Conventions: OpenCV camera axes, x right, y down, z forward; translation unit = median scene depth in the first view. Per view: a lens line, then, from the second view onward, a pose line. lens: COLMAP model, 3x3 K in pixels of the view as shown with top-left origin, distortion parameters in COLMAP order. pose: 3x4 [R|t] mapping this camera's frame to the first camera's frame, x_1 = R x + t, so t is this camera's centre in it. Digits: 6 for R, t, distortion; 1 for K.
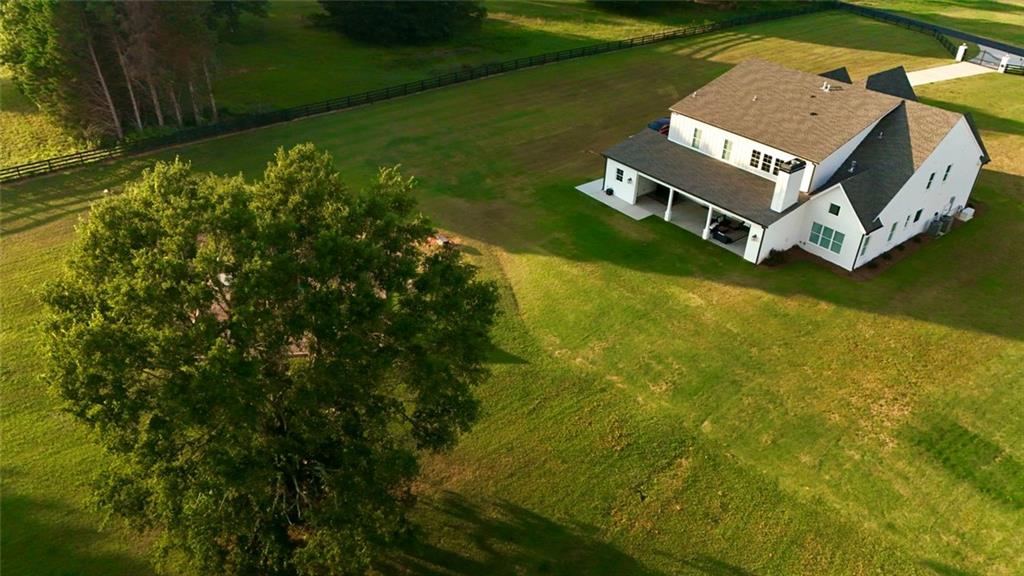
lens RADIAL K [[755.4, 0, 514.1], [0, 755.4, 293.2], [0, 0, 1]] dist [0.102963, -0.128572]
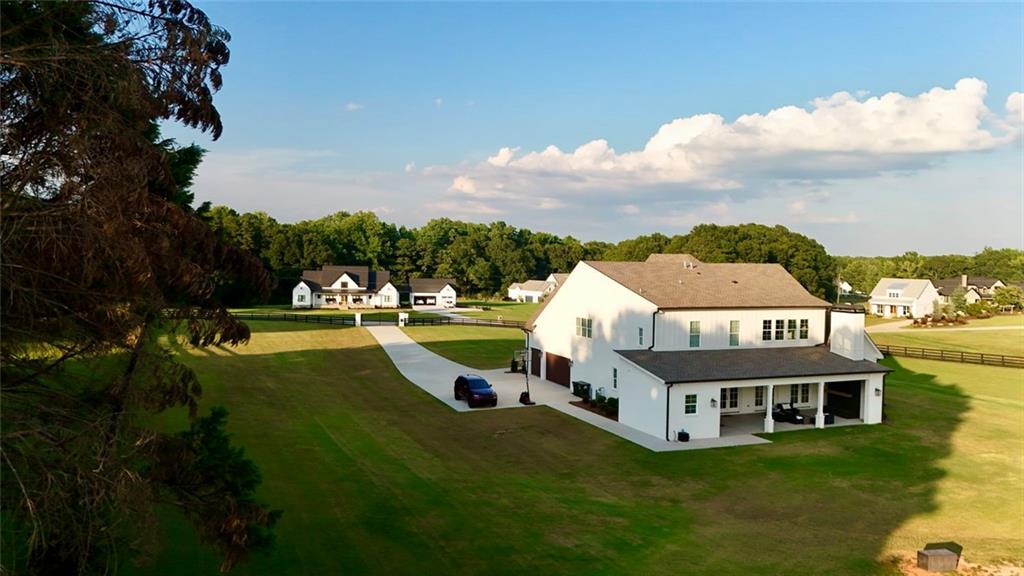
lens RADIAL K [[755.4, 0, 514.1], [0, 755.4, 293.2], [0, 0, 1]] dist [0.102963, -0.128572]
pose [[0.275730, -0.076012, 0.958225, -0.582236], [0.505965, 0.859070, -0.077446, -0.292278], [-0.817296, 0.506182, 0.275330, 0.990247]]
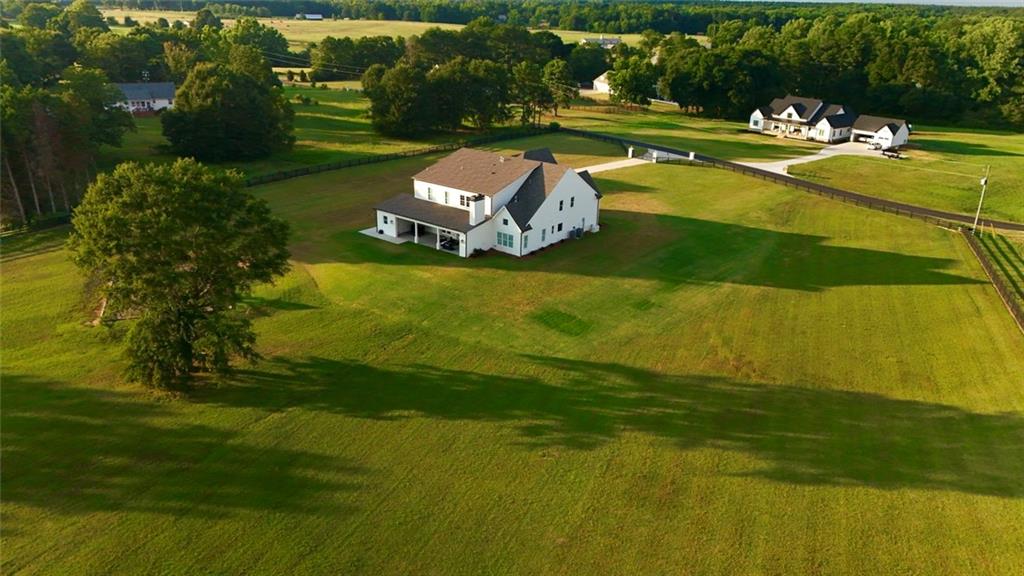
lens RADIAL K [[755.4, 0, 514.1], [0, 755.4, 293.2], [0, 0, 1]] dist [0.102963, -0.128572]
pose [[0.974739, -0.088456, 0.205082, 0.070909], [0.125056, 0.976950, -0.173005, 0.325339], [-0.185051, 0.194281, 0.963333, -0.576356]]
